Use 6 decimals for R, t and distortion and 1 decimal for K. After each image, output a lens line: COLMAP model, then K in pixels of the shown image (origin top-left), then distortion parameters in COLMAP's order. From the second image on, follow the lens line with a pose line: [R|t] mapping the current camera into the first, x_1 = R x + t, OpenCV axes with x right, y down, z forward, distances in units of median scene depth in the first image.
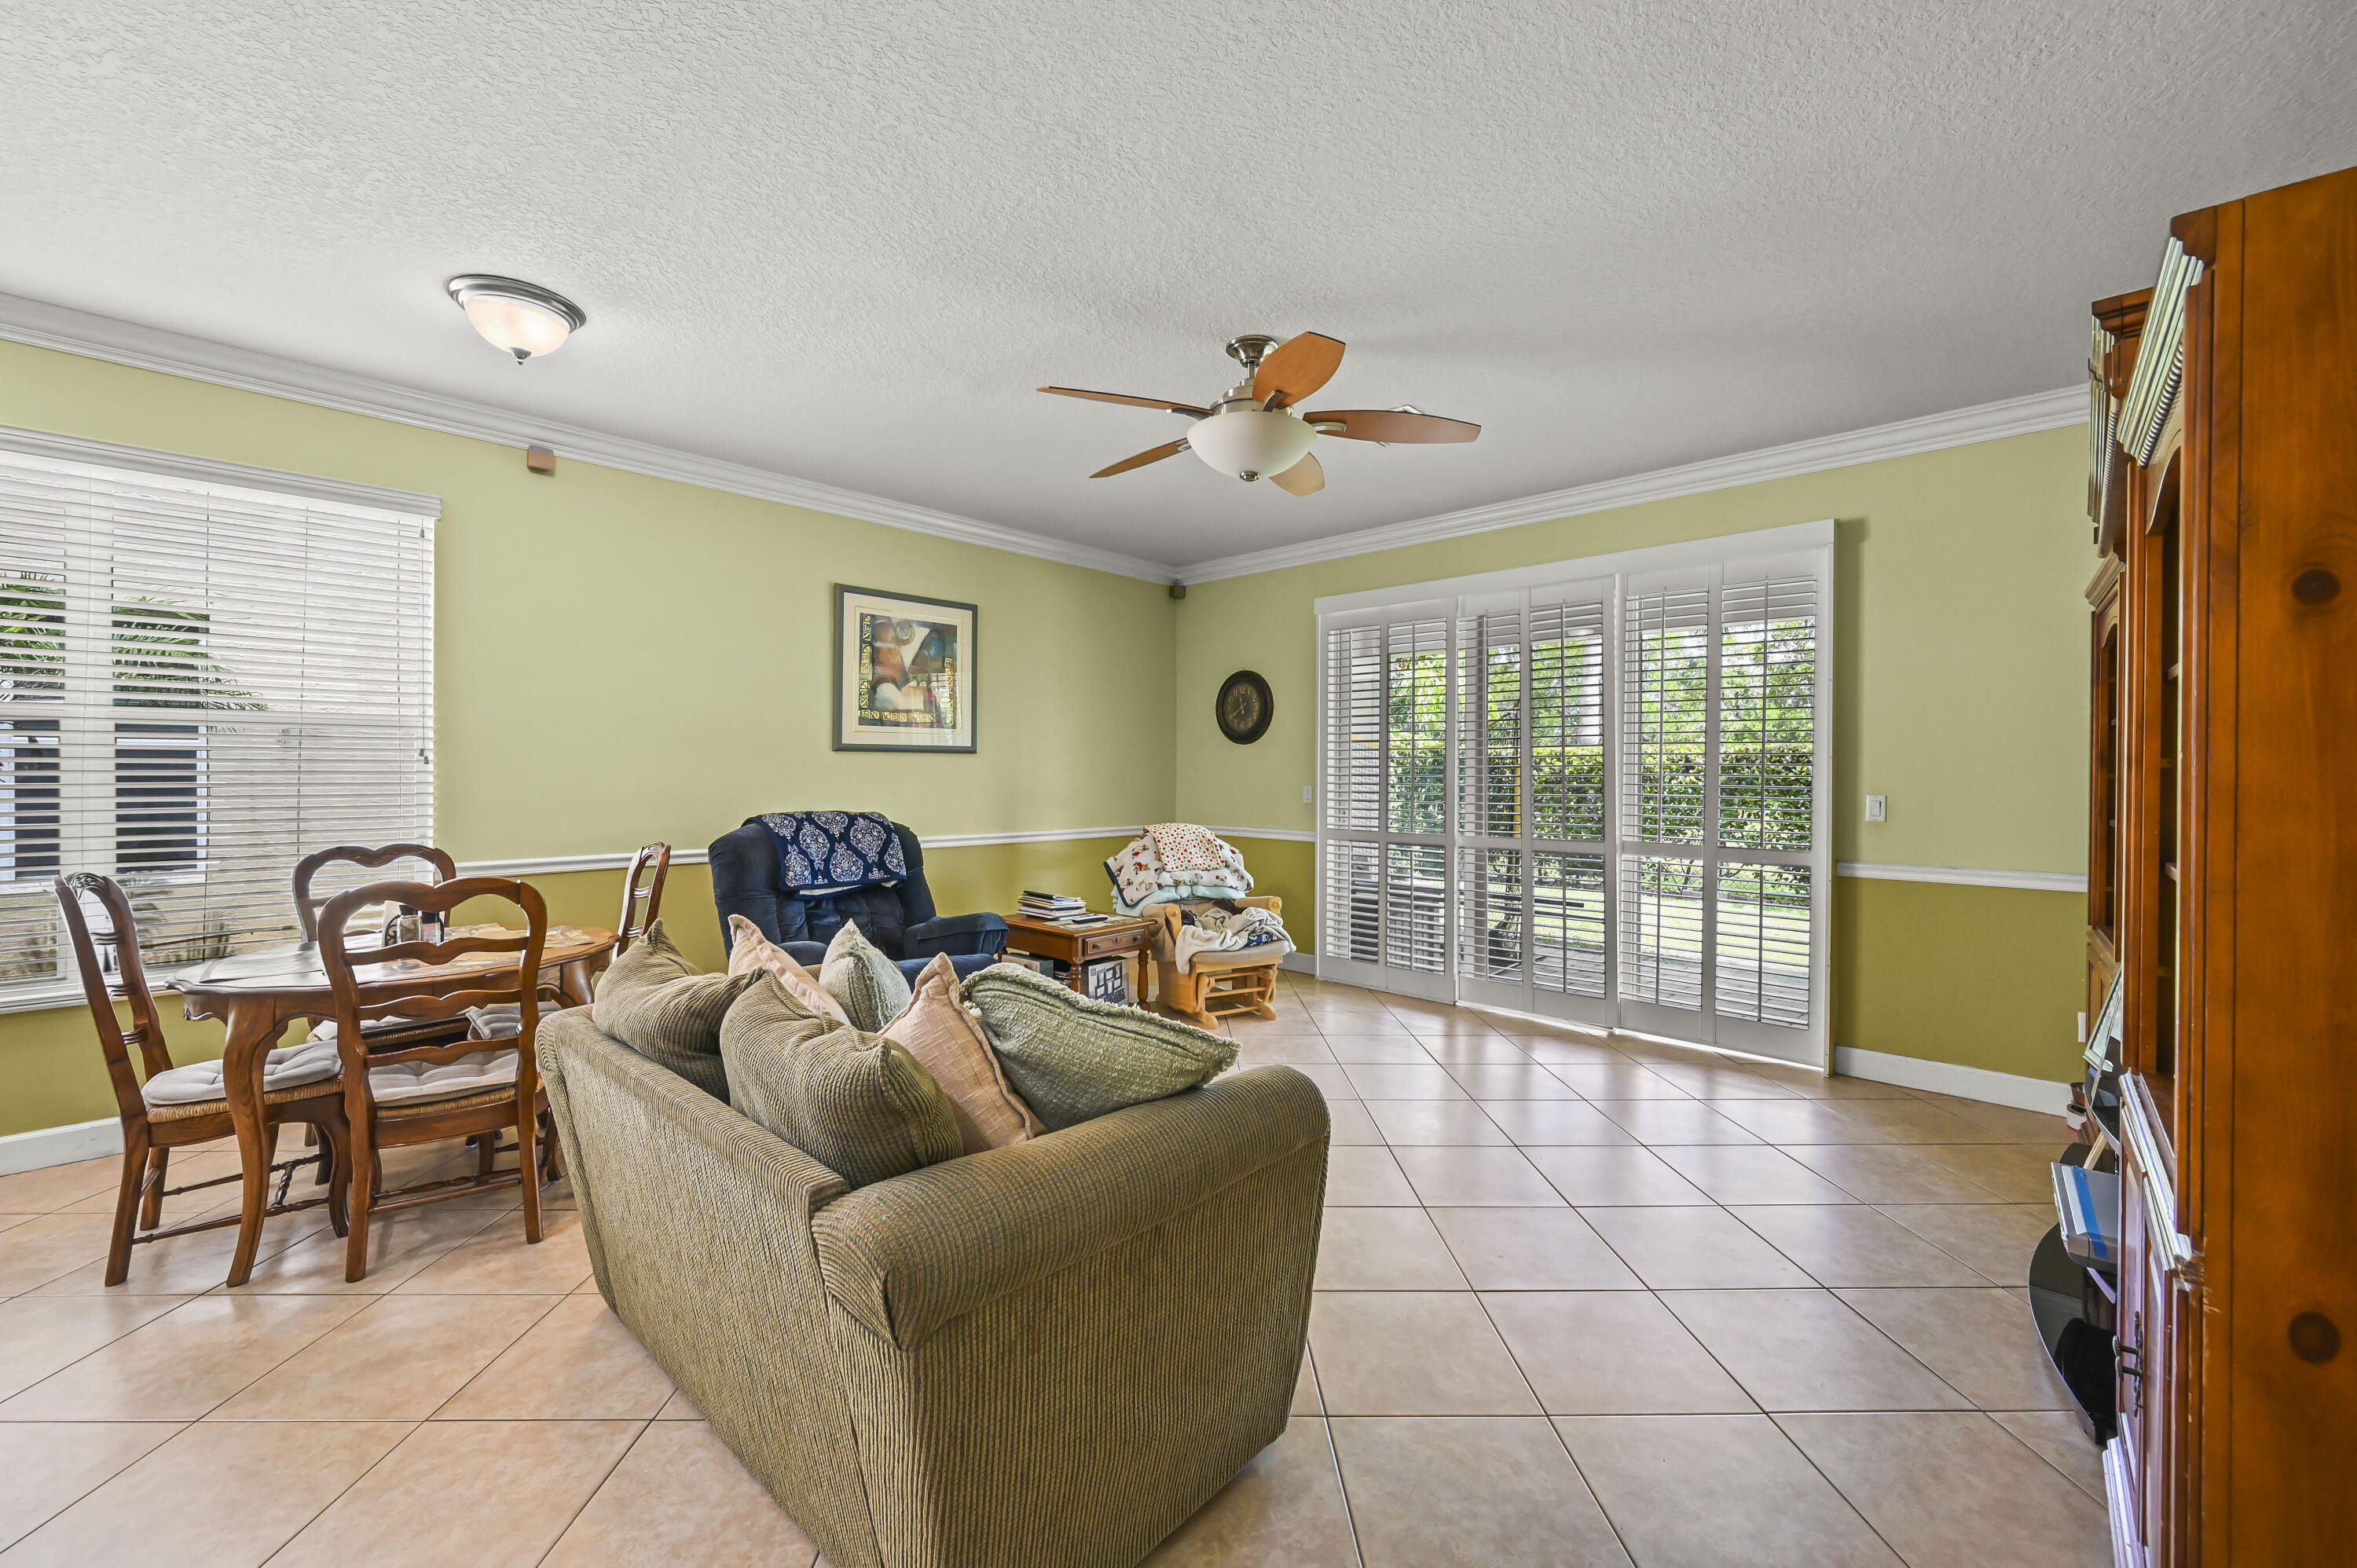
lens RADIAL K [[930.8, 0, 1176.0], [0, 930.8, 768.1], [0, 0, 1]] dist [-0.002255, 0.000003]
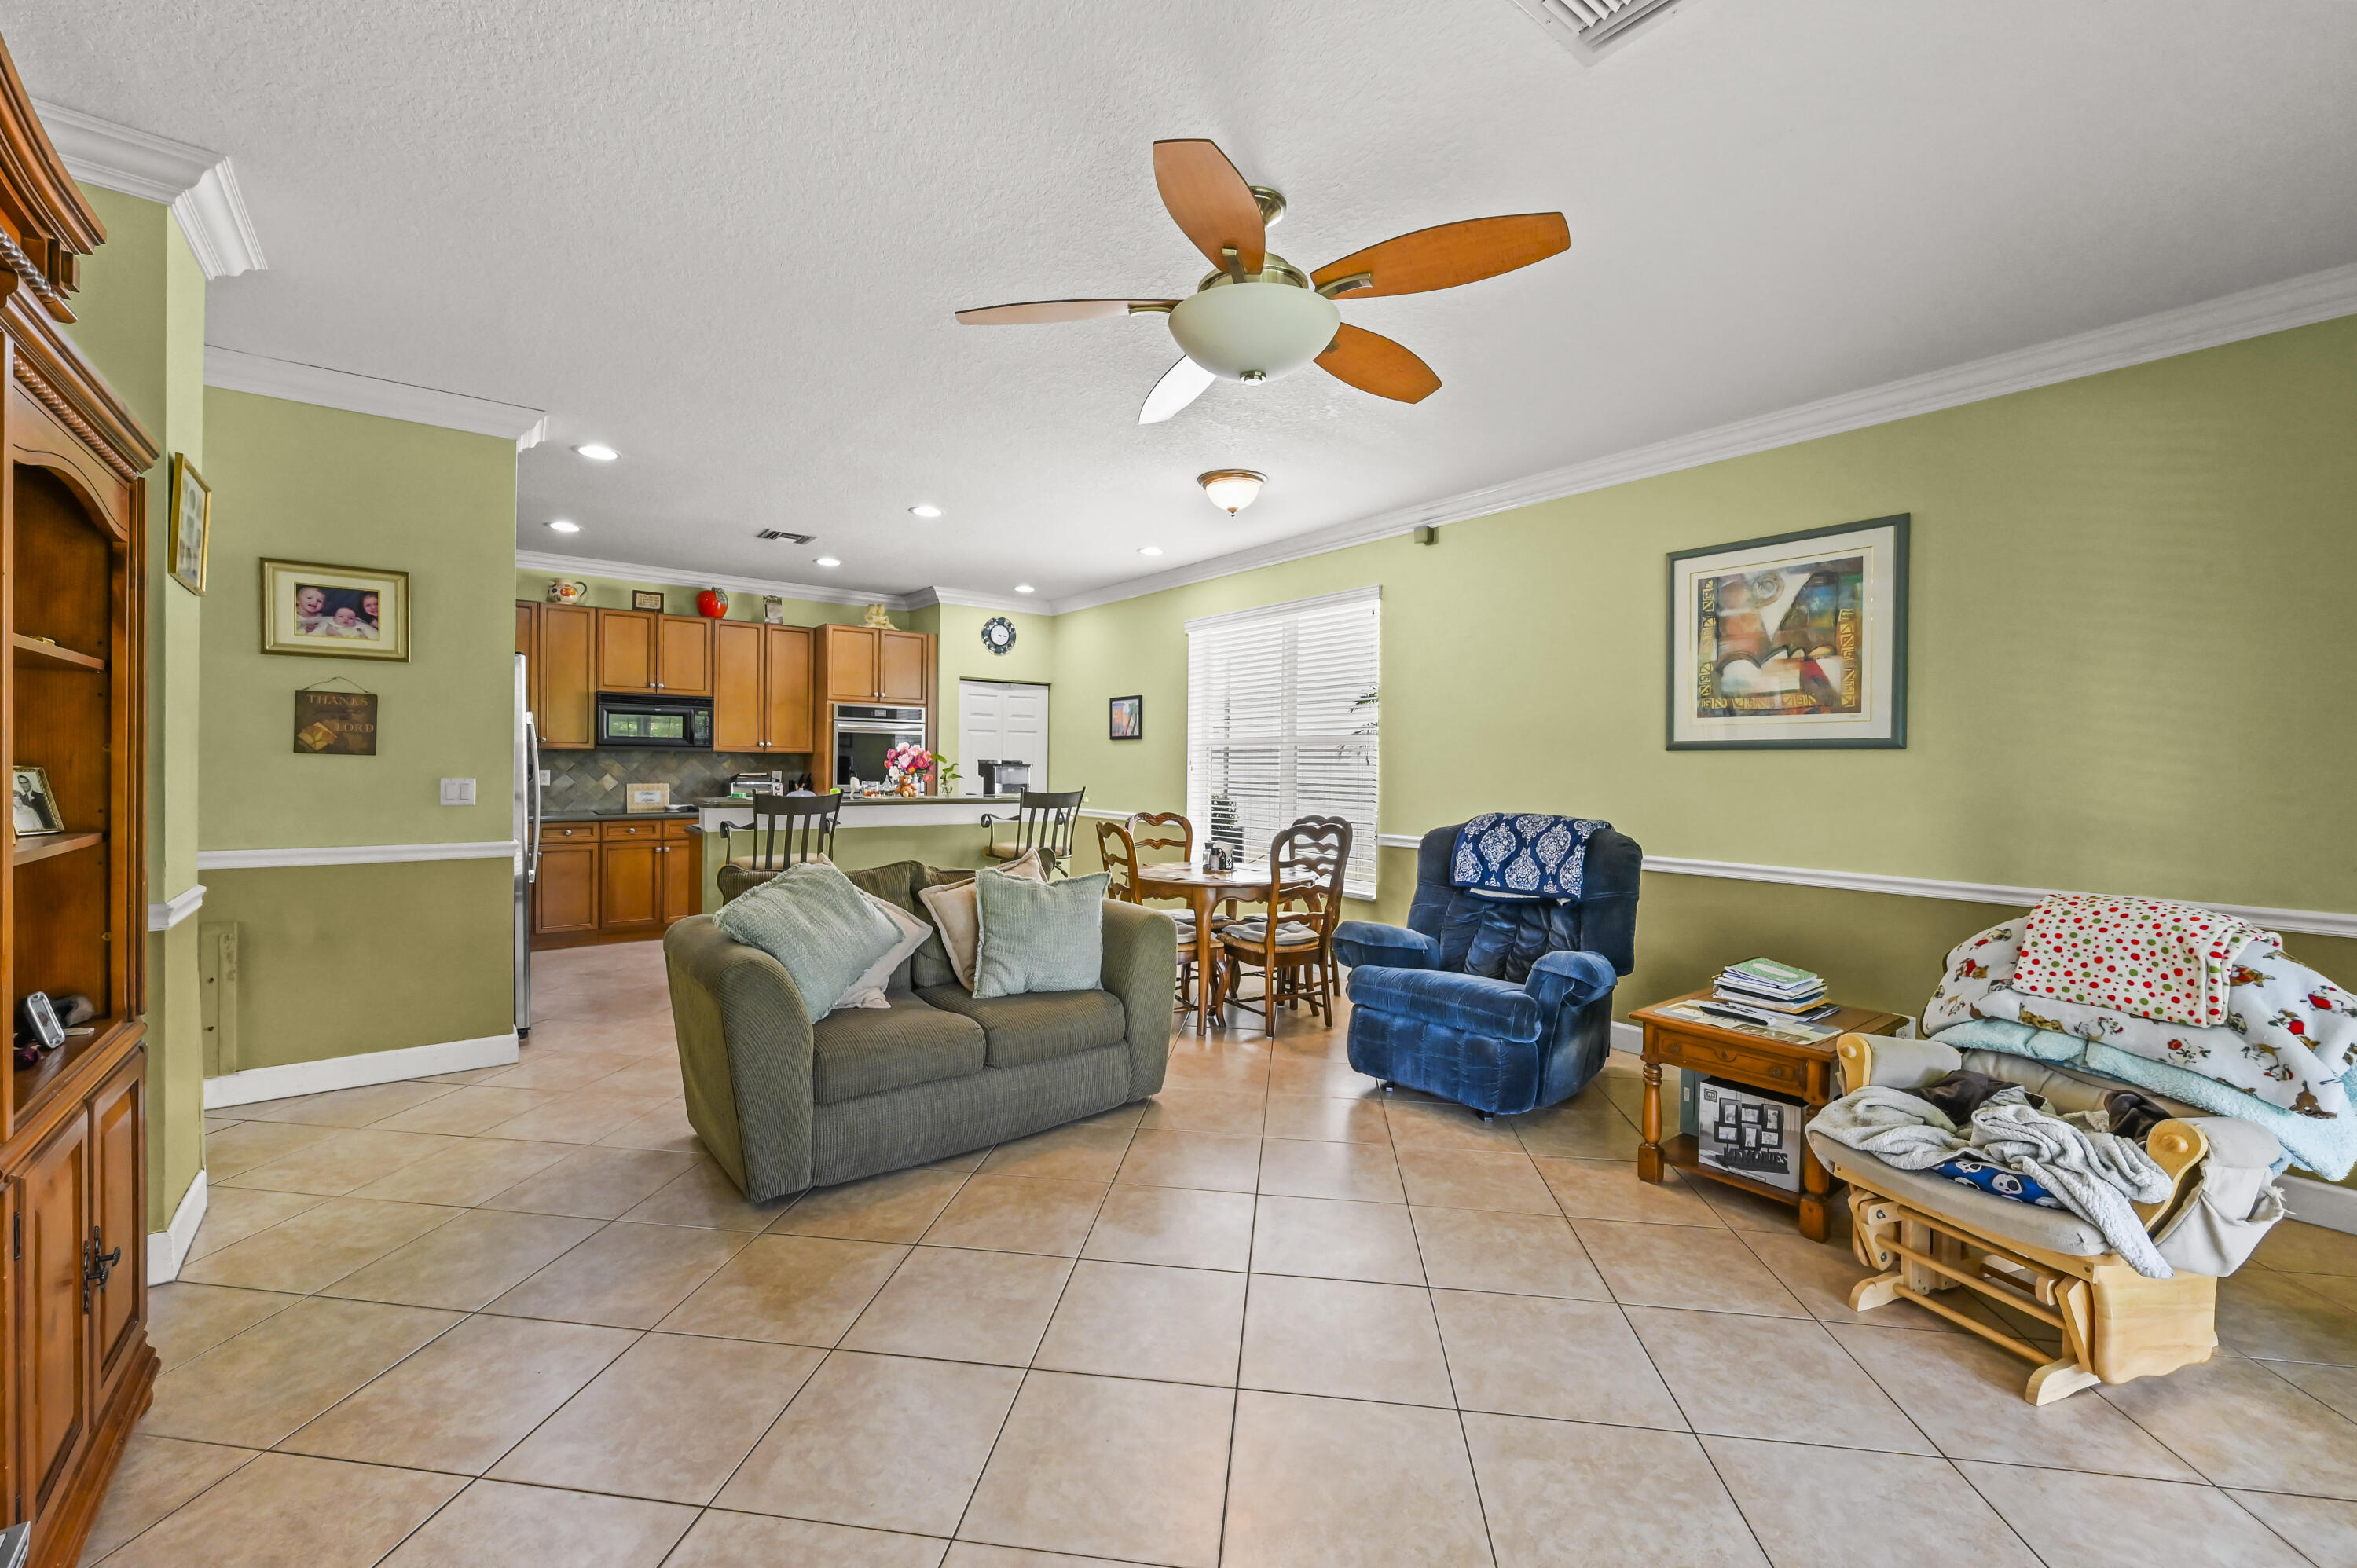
lens RADIAL K [[930.8, 0, 1176.0], [0, 930.8, 768.1], [0, 0, 1]] dist [-0.002255, 0.000003]
pose [[-0.144150, -0.003053, -0.989551, 0.523658], [-0.008886, 0.999959, -0.001790, 0.003281], [0.989516, 0.008535, -0.144171, 0.657833]]
